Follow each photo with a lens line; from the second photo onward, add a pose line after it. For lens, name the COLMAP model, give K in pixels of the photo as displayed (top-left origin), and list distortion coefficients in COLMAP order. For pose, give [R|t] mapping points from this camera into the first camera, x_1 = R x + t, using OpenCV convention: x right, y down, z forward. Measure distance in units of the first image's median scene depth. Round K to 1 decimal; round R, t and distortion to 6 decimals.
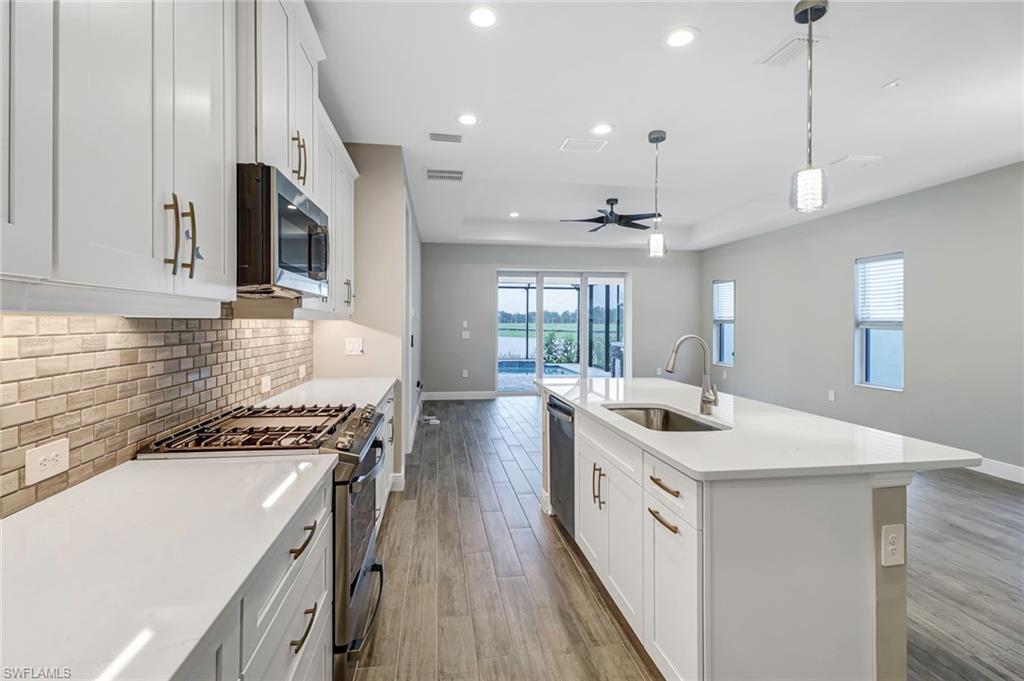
lens RADIAL K [[476.1, 0, 502.8], [0, 476.1, 322.2], [0, 0, 1]] dist [-0.026282, -0.000203]
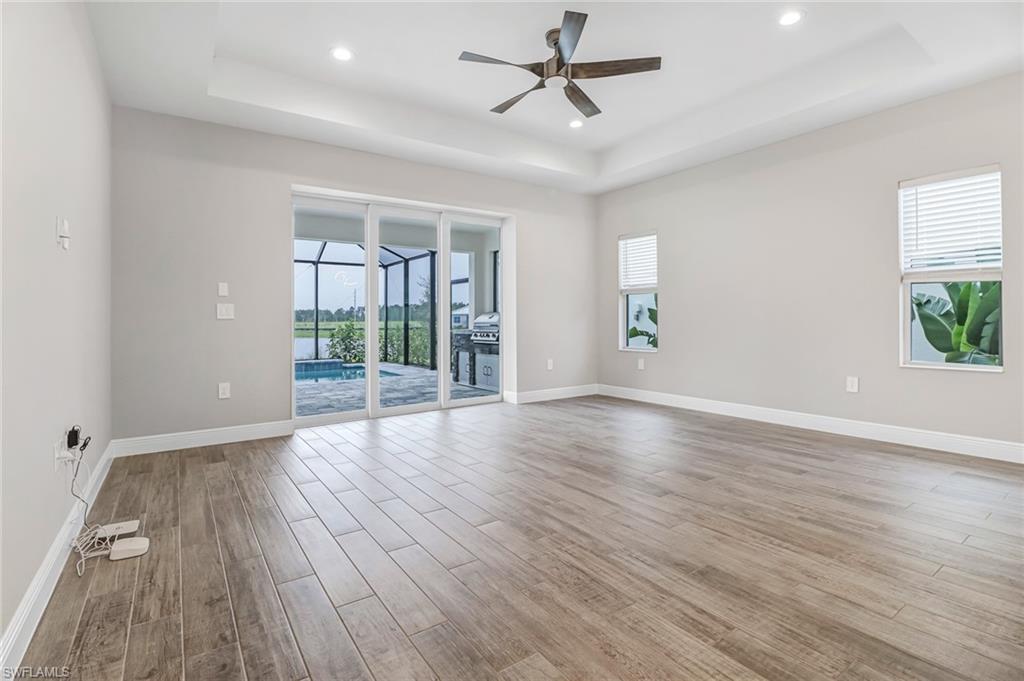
lens RADIAL K [[484.8, 0, 512.7], [0, 484.8, 315.2], [0, 0, 1]] dist [-0.000554, -0.000279]
pose [[0.890600, -0.010270, 0.454672, -0.114116], [0.014011, 0.999890, -0.004860, 0.100977], [-0.454572, 0.010699, 0.890646, 1.168246]]
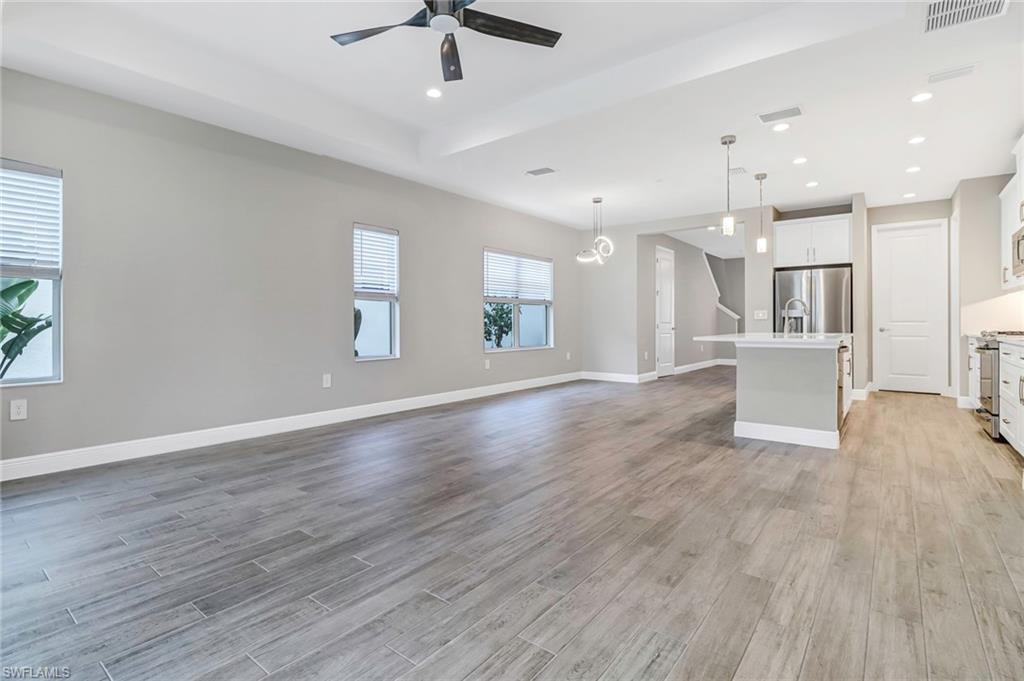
lens RADIAL K [[487.1, 0, 509.0], [0, 487.1, 325.2], [0, 0, 1]] dist [-0.000562, -0.019898]
pose [[-0.689249, -0.004951, 0.724508, -0.232837], [-0.003063, 0.999988, 0.003919, 0.108722], [-0.724518, 0.000482, -0.689256, 2.612908]]
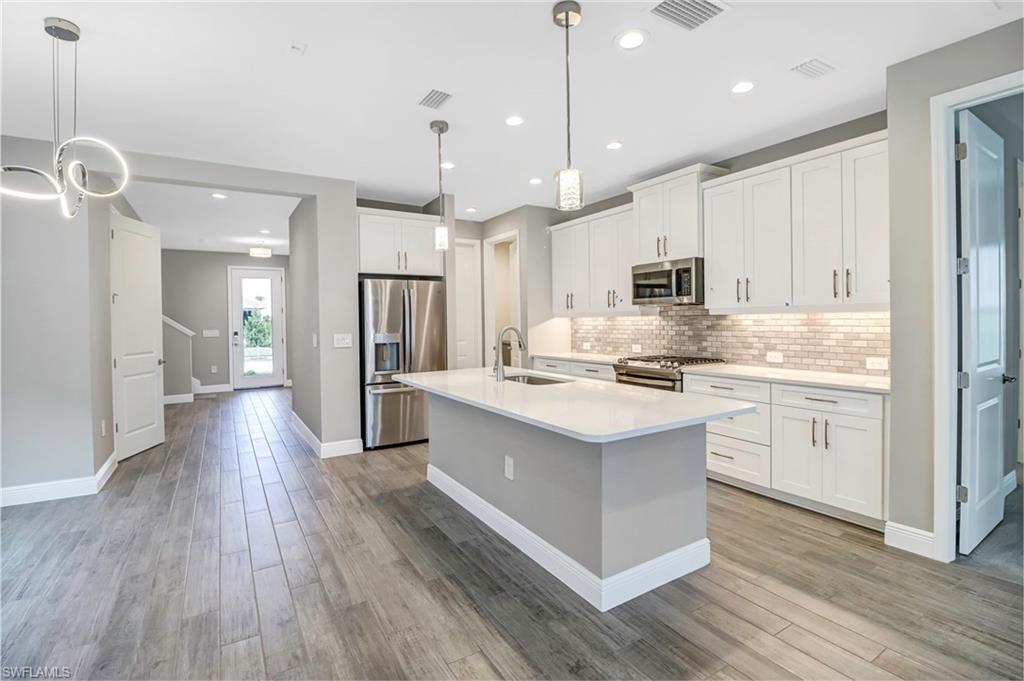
lens RADIAL K [[463.5, 0, 513.8], [0, 463.5, 327.7], [0, 0, 1]] dist [0.001108, -0.023190]
pose [[-0.914617, 0.013991, -0.404079, 0.720594], [0.010135, 0.999880, 0.011682, 0.011731], [0.404194, 0.006589, -0.914649, 1.721945]]
